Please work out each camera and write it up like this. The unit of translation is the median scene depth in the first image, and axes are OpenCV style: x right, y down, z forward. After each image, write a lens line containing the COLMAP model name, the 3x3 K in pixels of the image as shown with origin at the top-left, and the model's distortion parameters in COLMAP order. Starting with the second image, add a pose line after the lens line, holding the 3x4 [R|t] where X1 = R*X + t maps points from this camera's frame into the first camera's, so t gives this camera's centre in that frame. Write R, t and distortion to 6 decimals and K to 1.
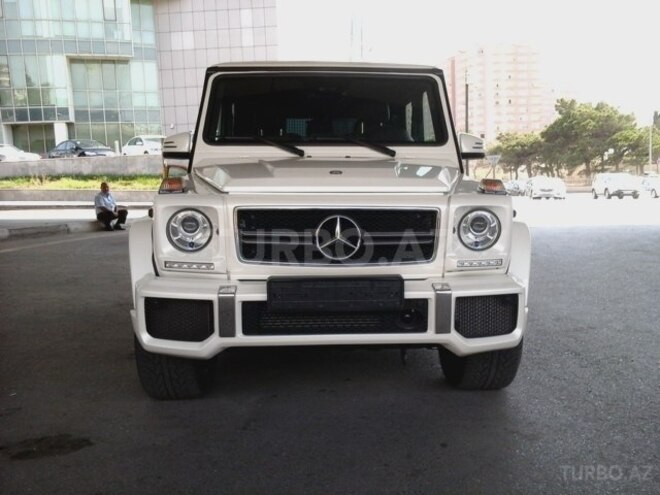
lens RADIAL K [[639.3, 0, 331.2], [0, 639.3, 247.9], [0, 0, 1]] dist [0.000722, -0.004320]
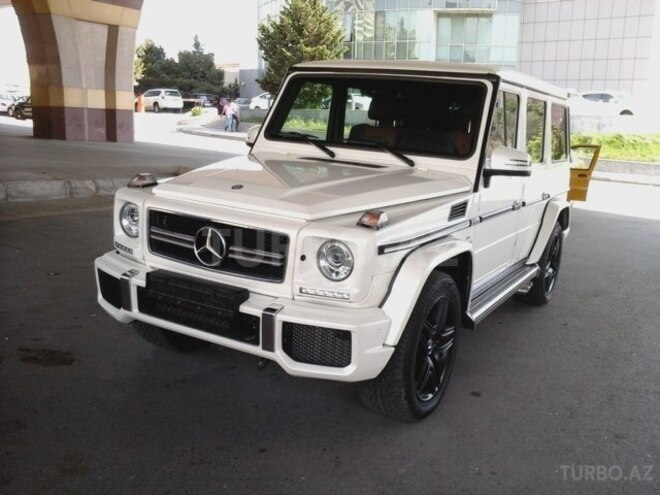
lens RADIAL K [[639.3, 0, 331.2], [0, 639.3, 247.9], [0, 0, 1]] dist [0.000722, -0.004320]
pose [[0.837074, 0.168330, -0.520549, 0.759152], [-0.128654, 0.985372, 0.111755, -0.163266], [0.531747, -0.026576, 0.846486, 0.144453]]
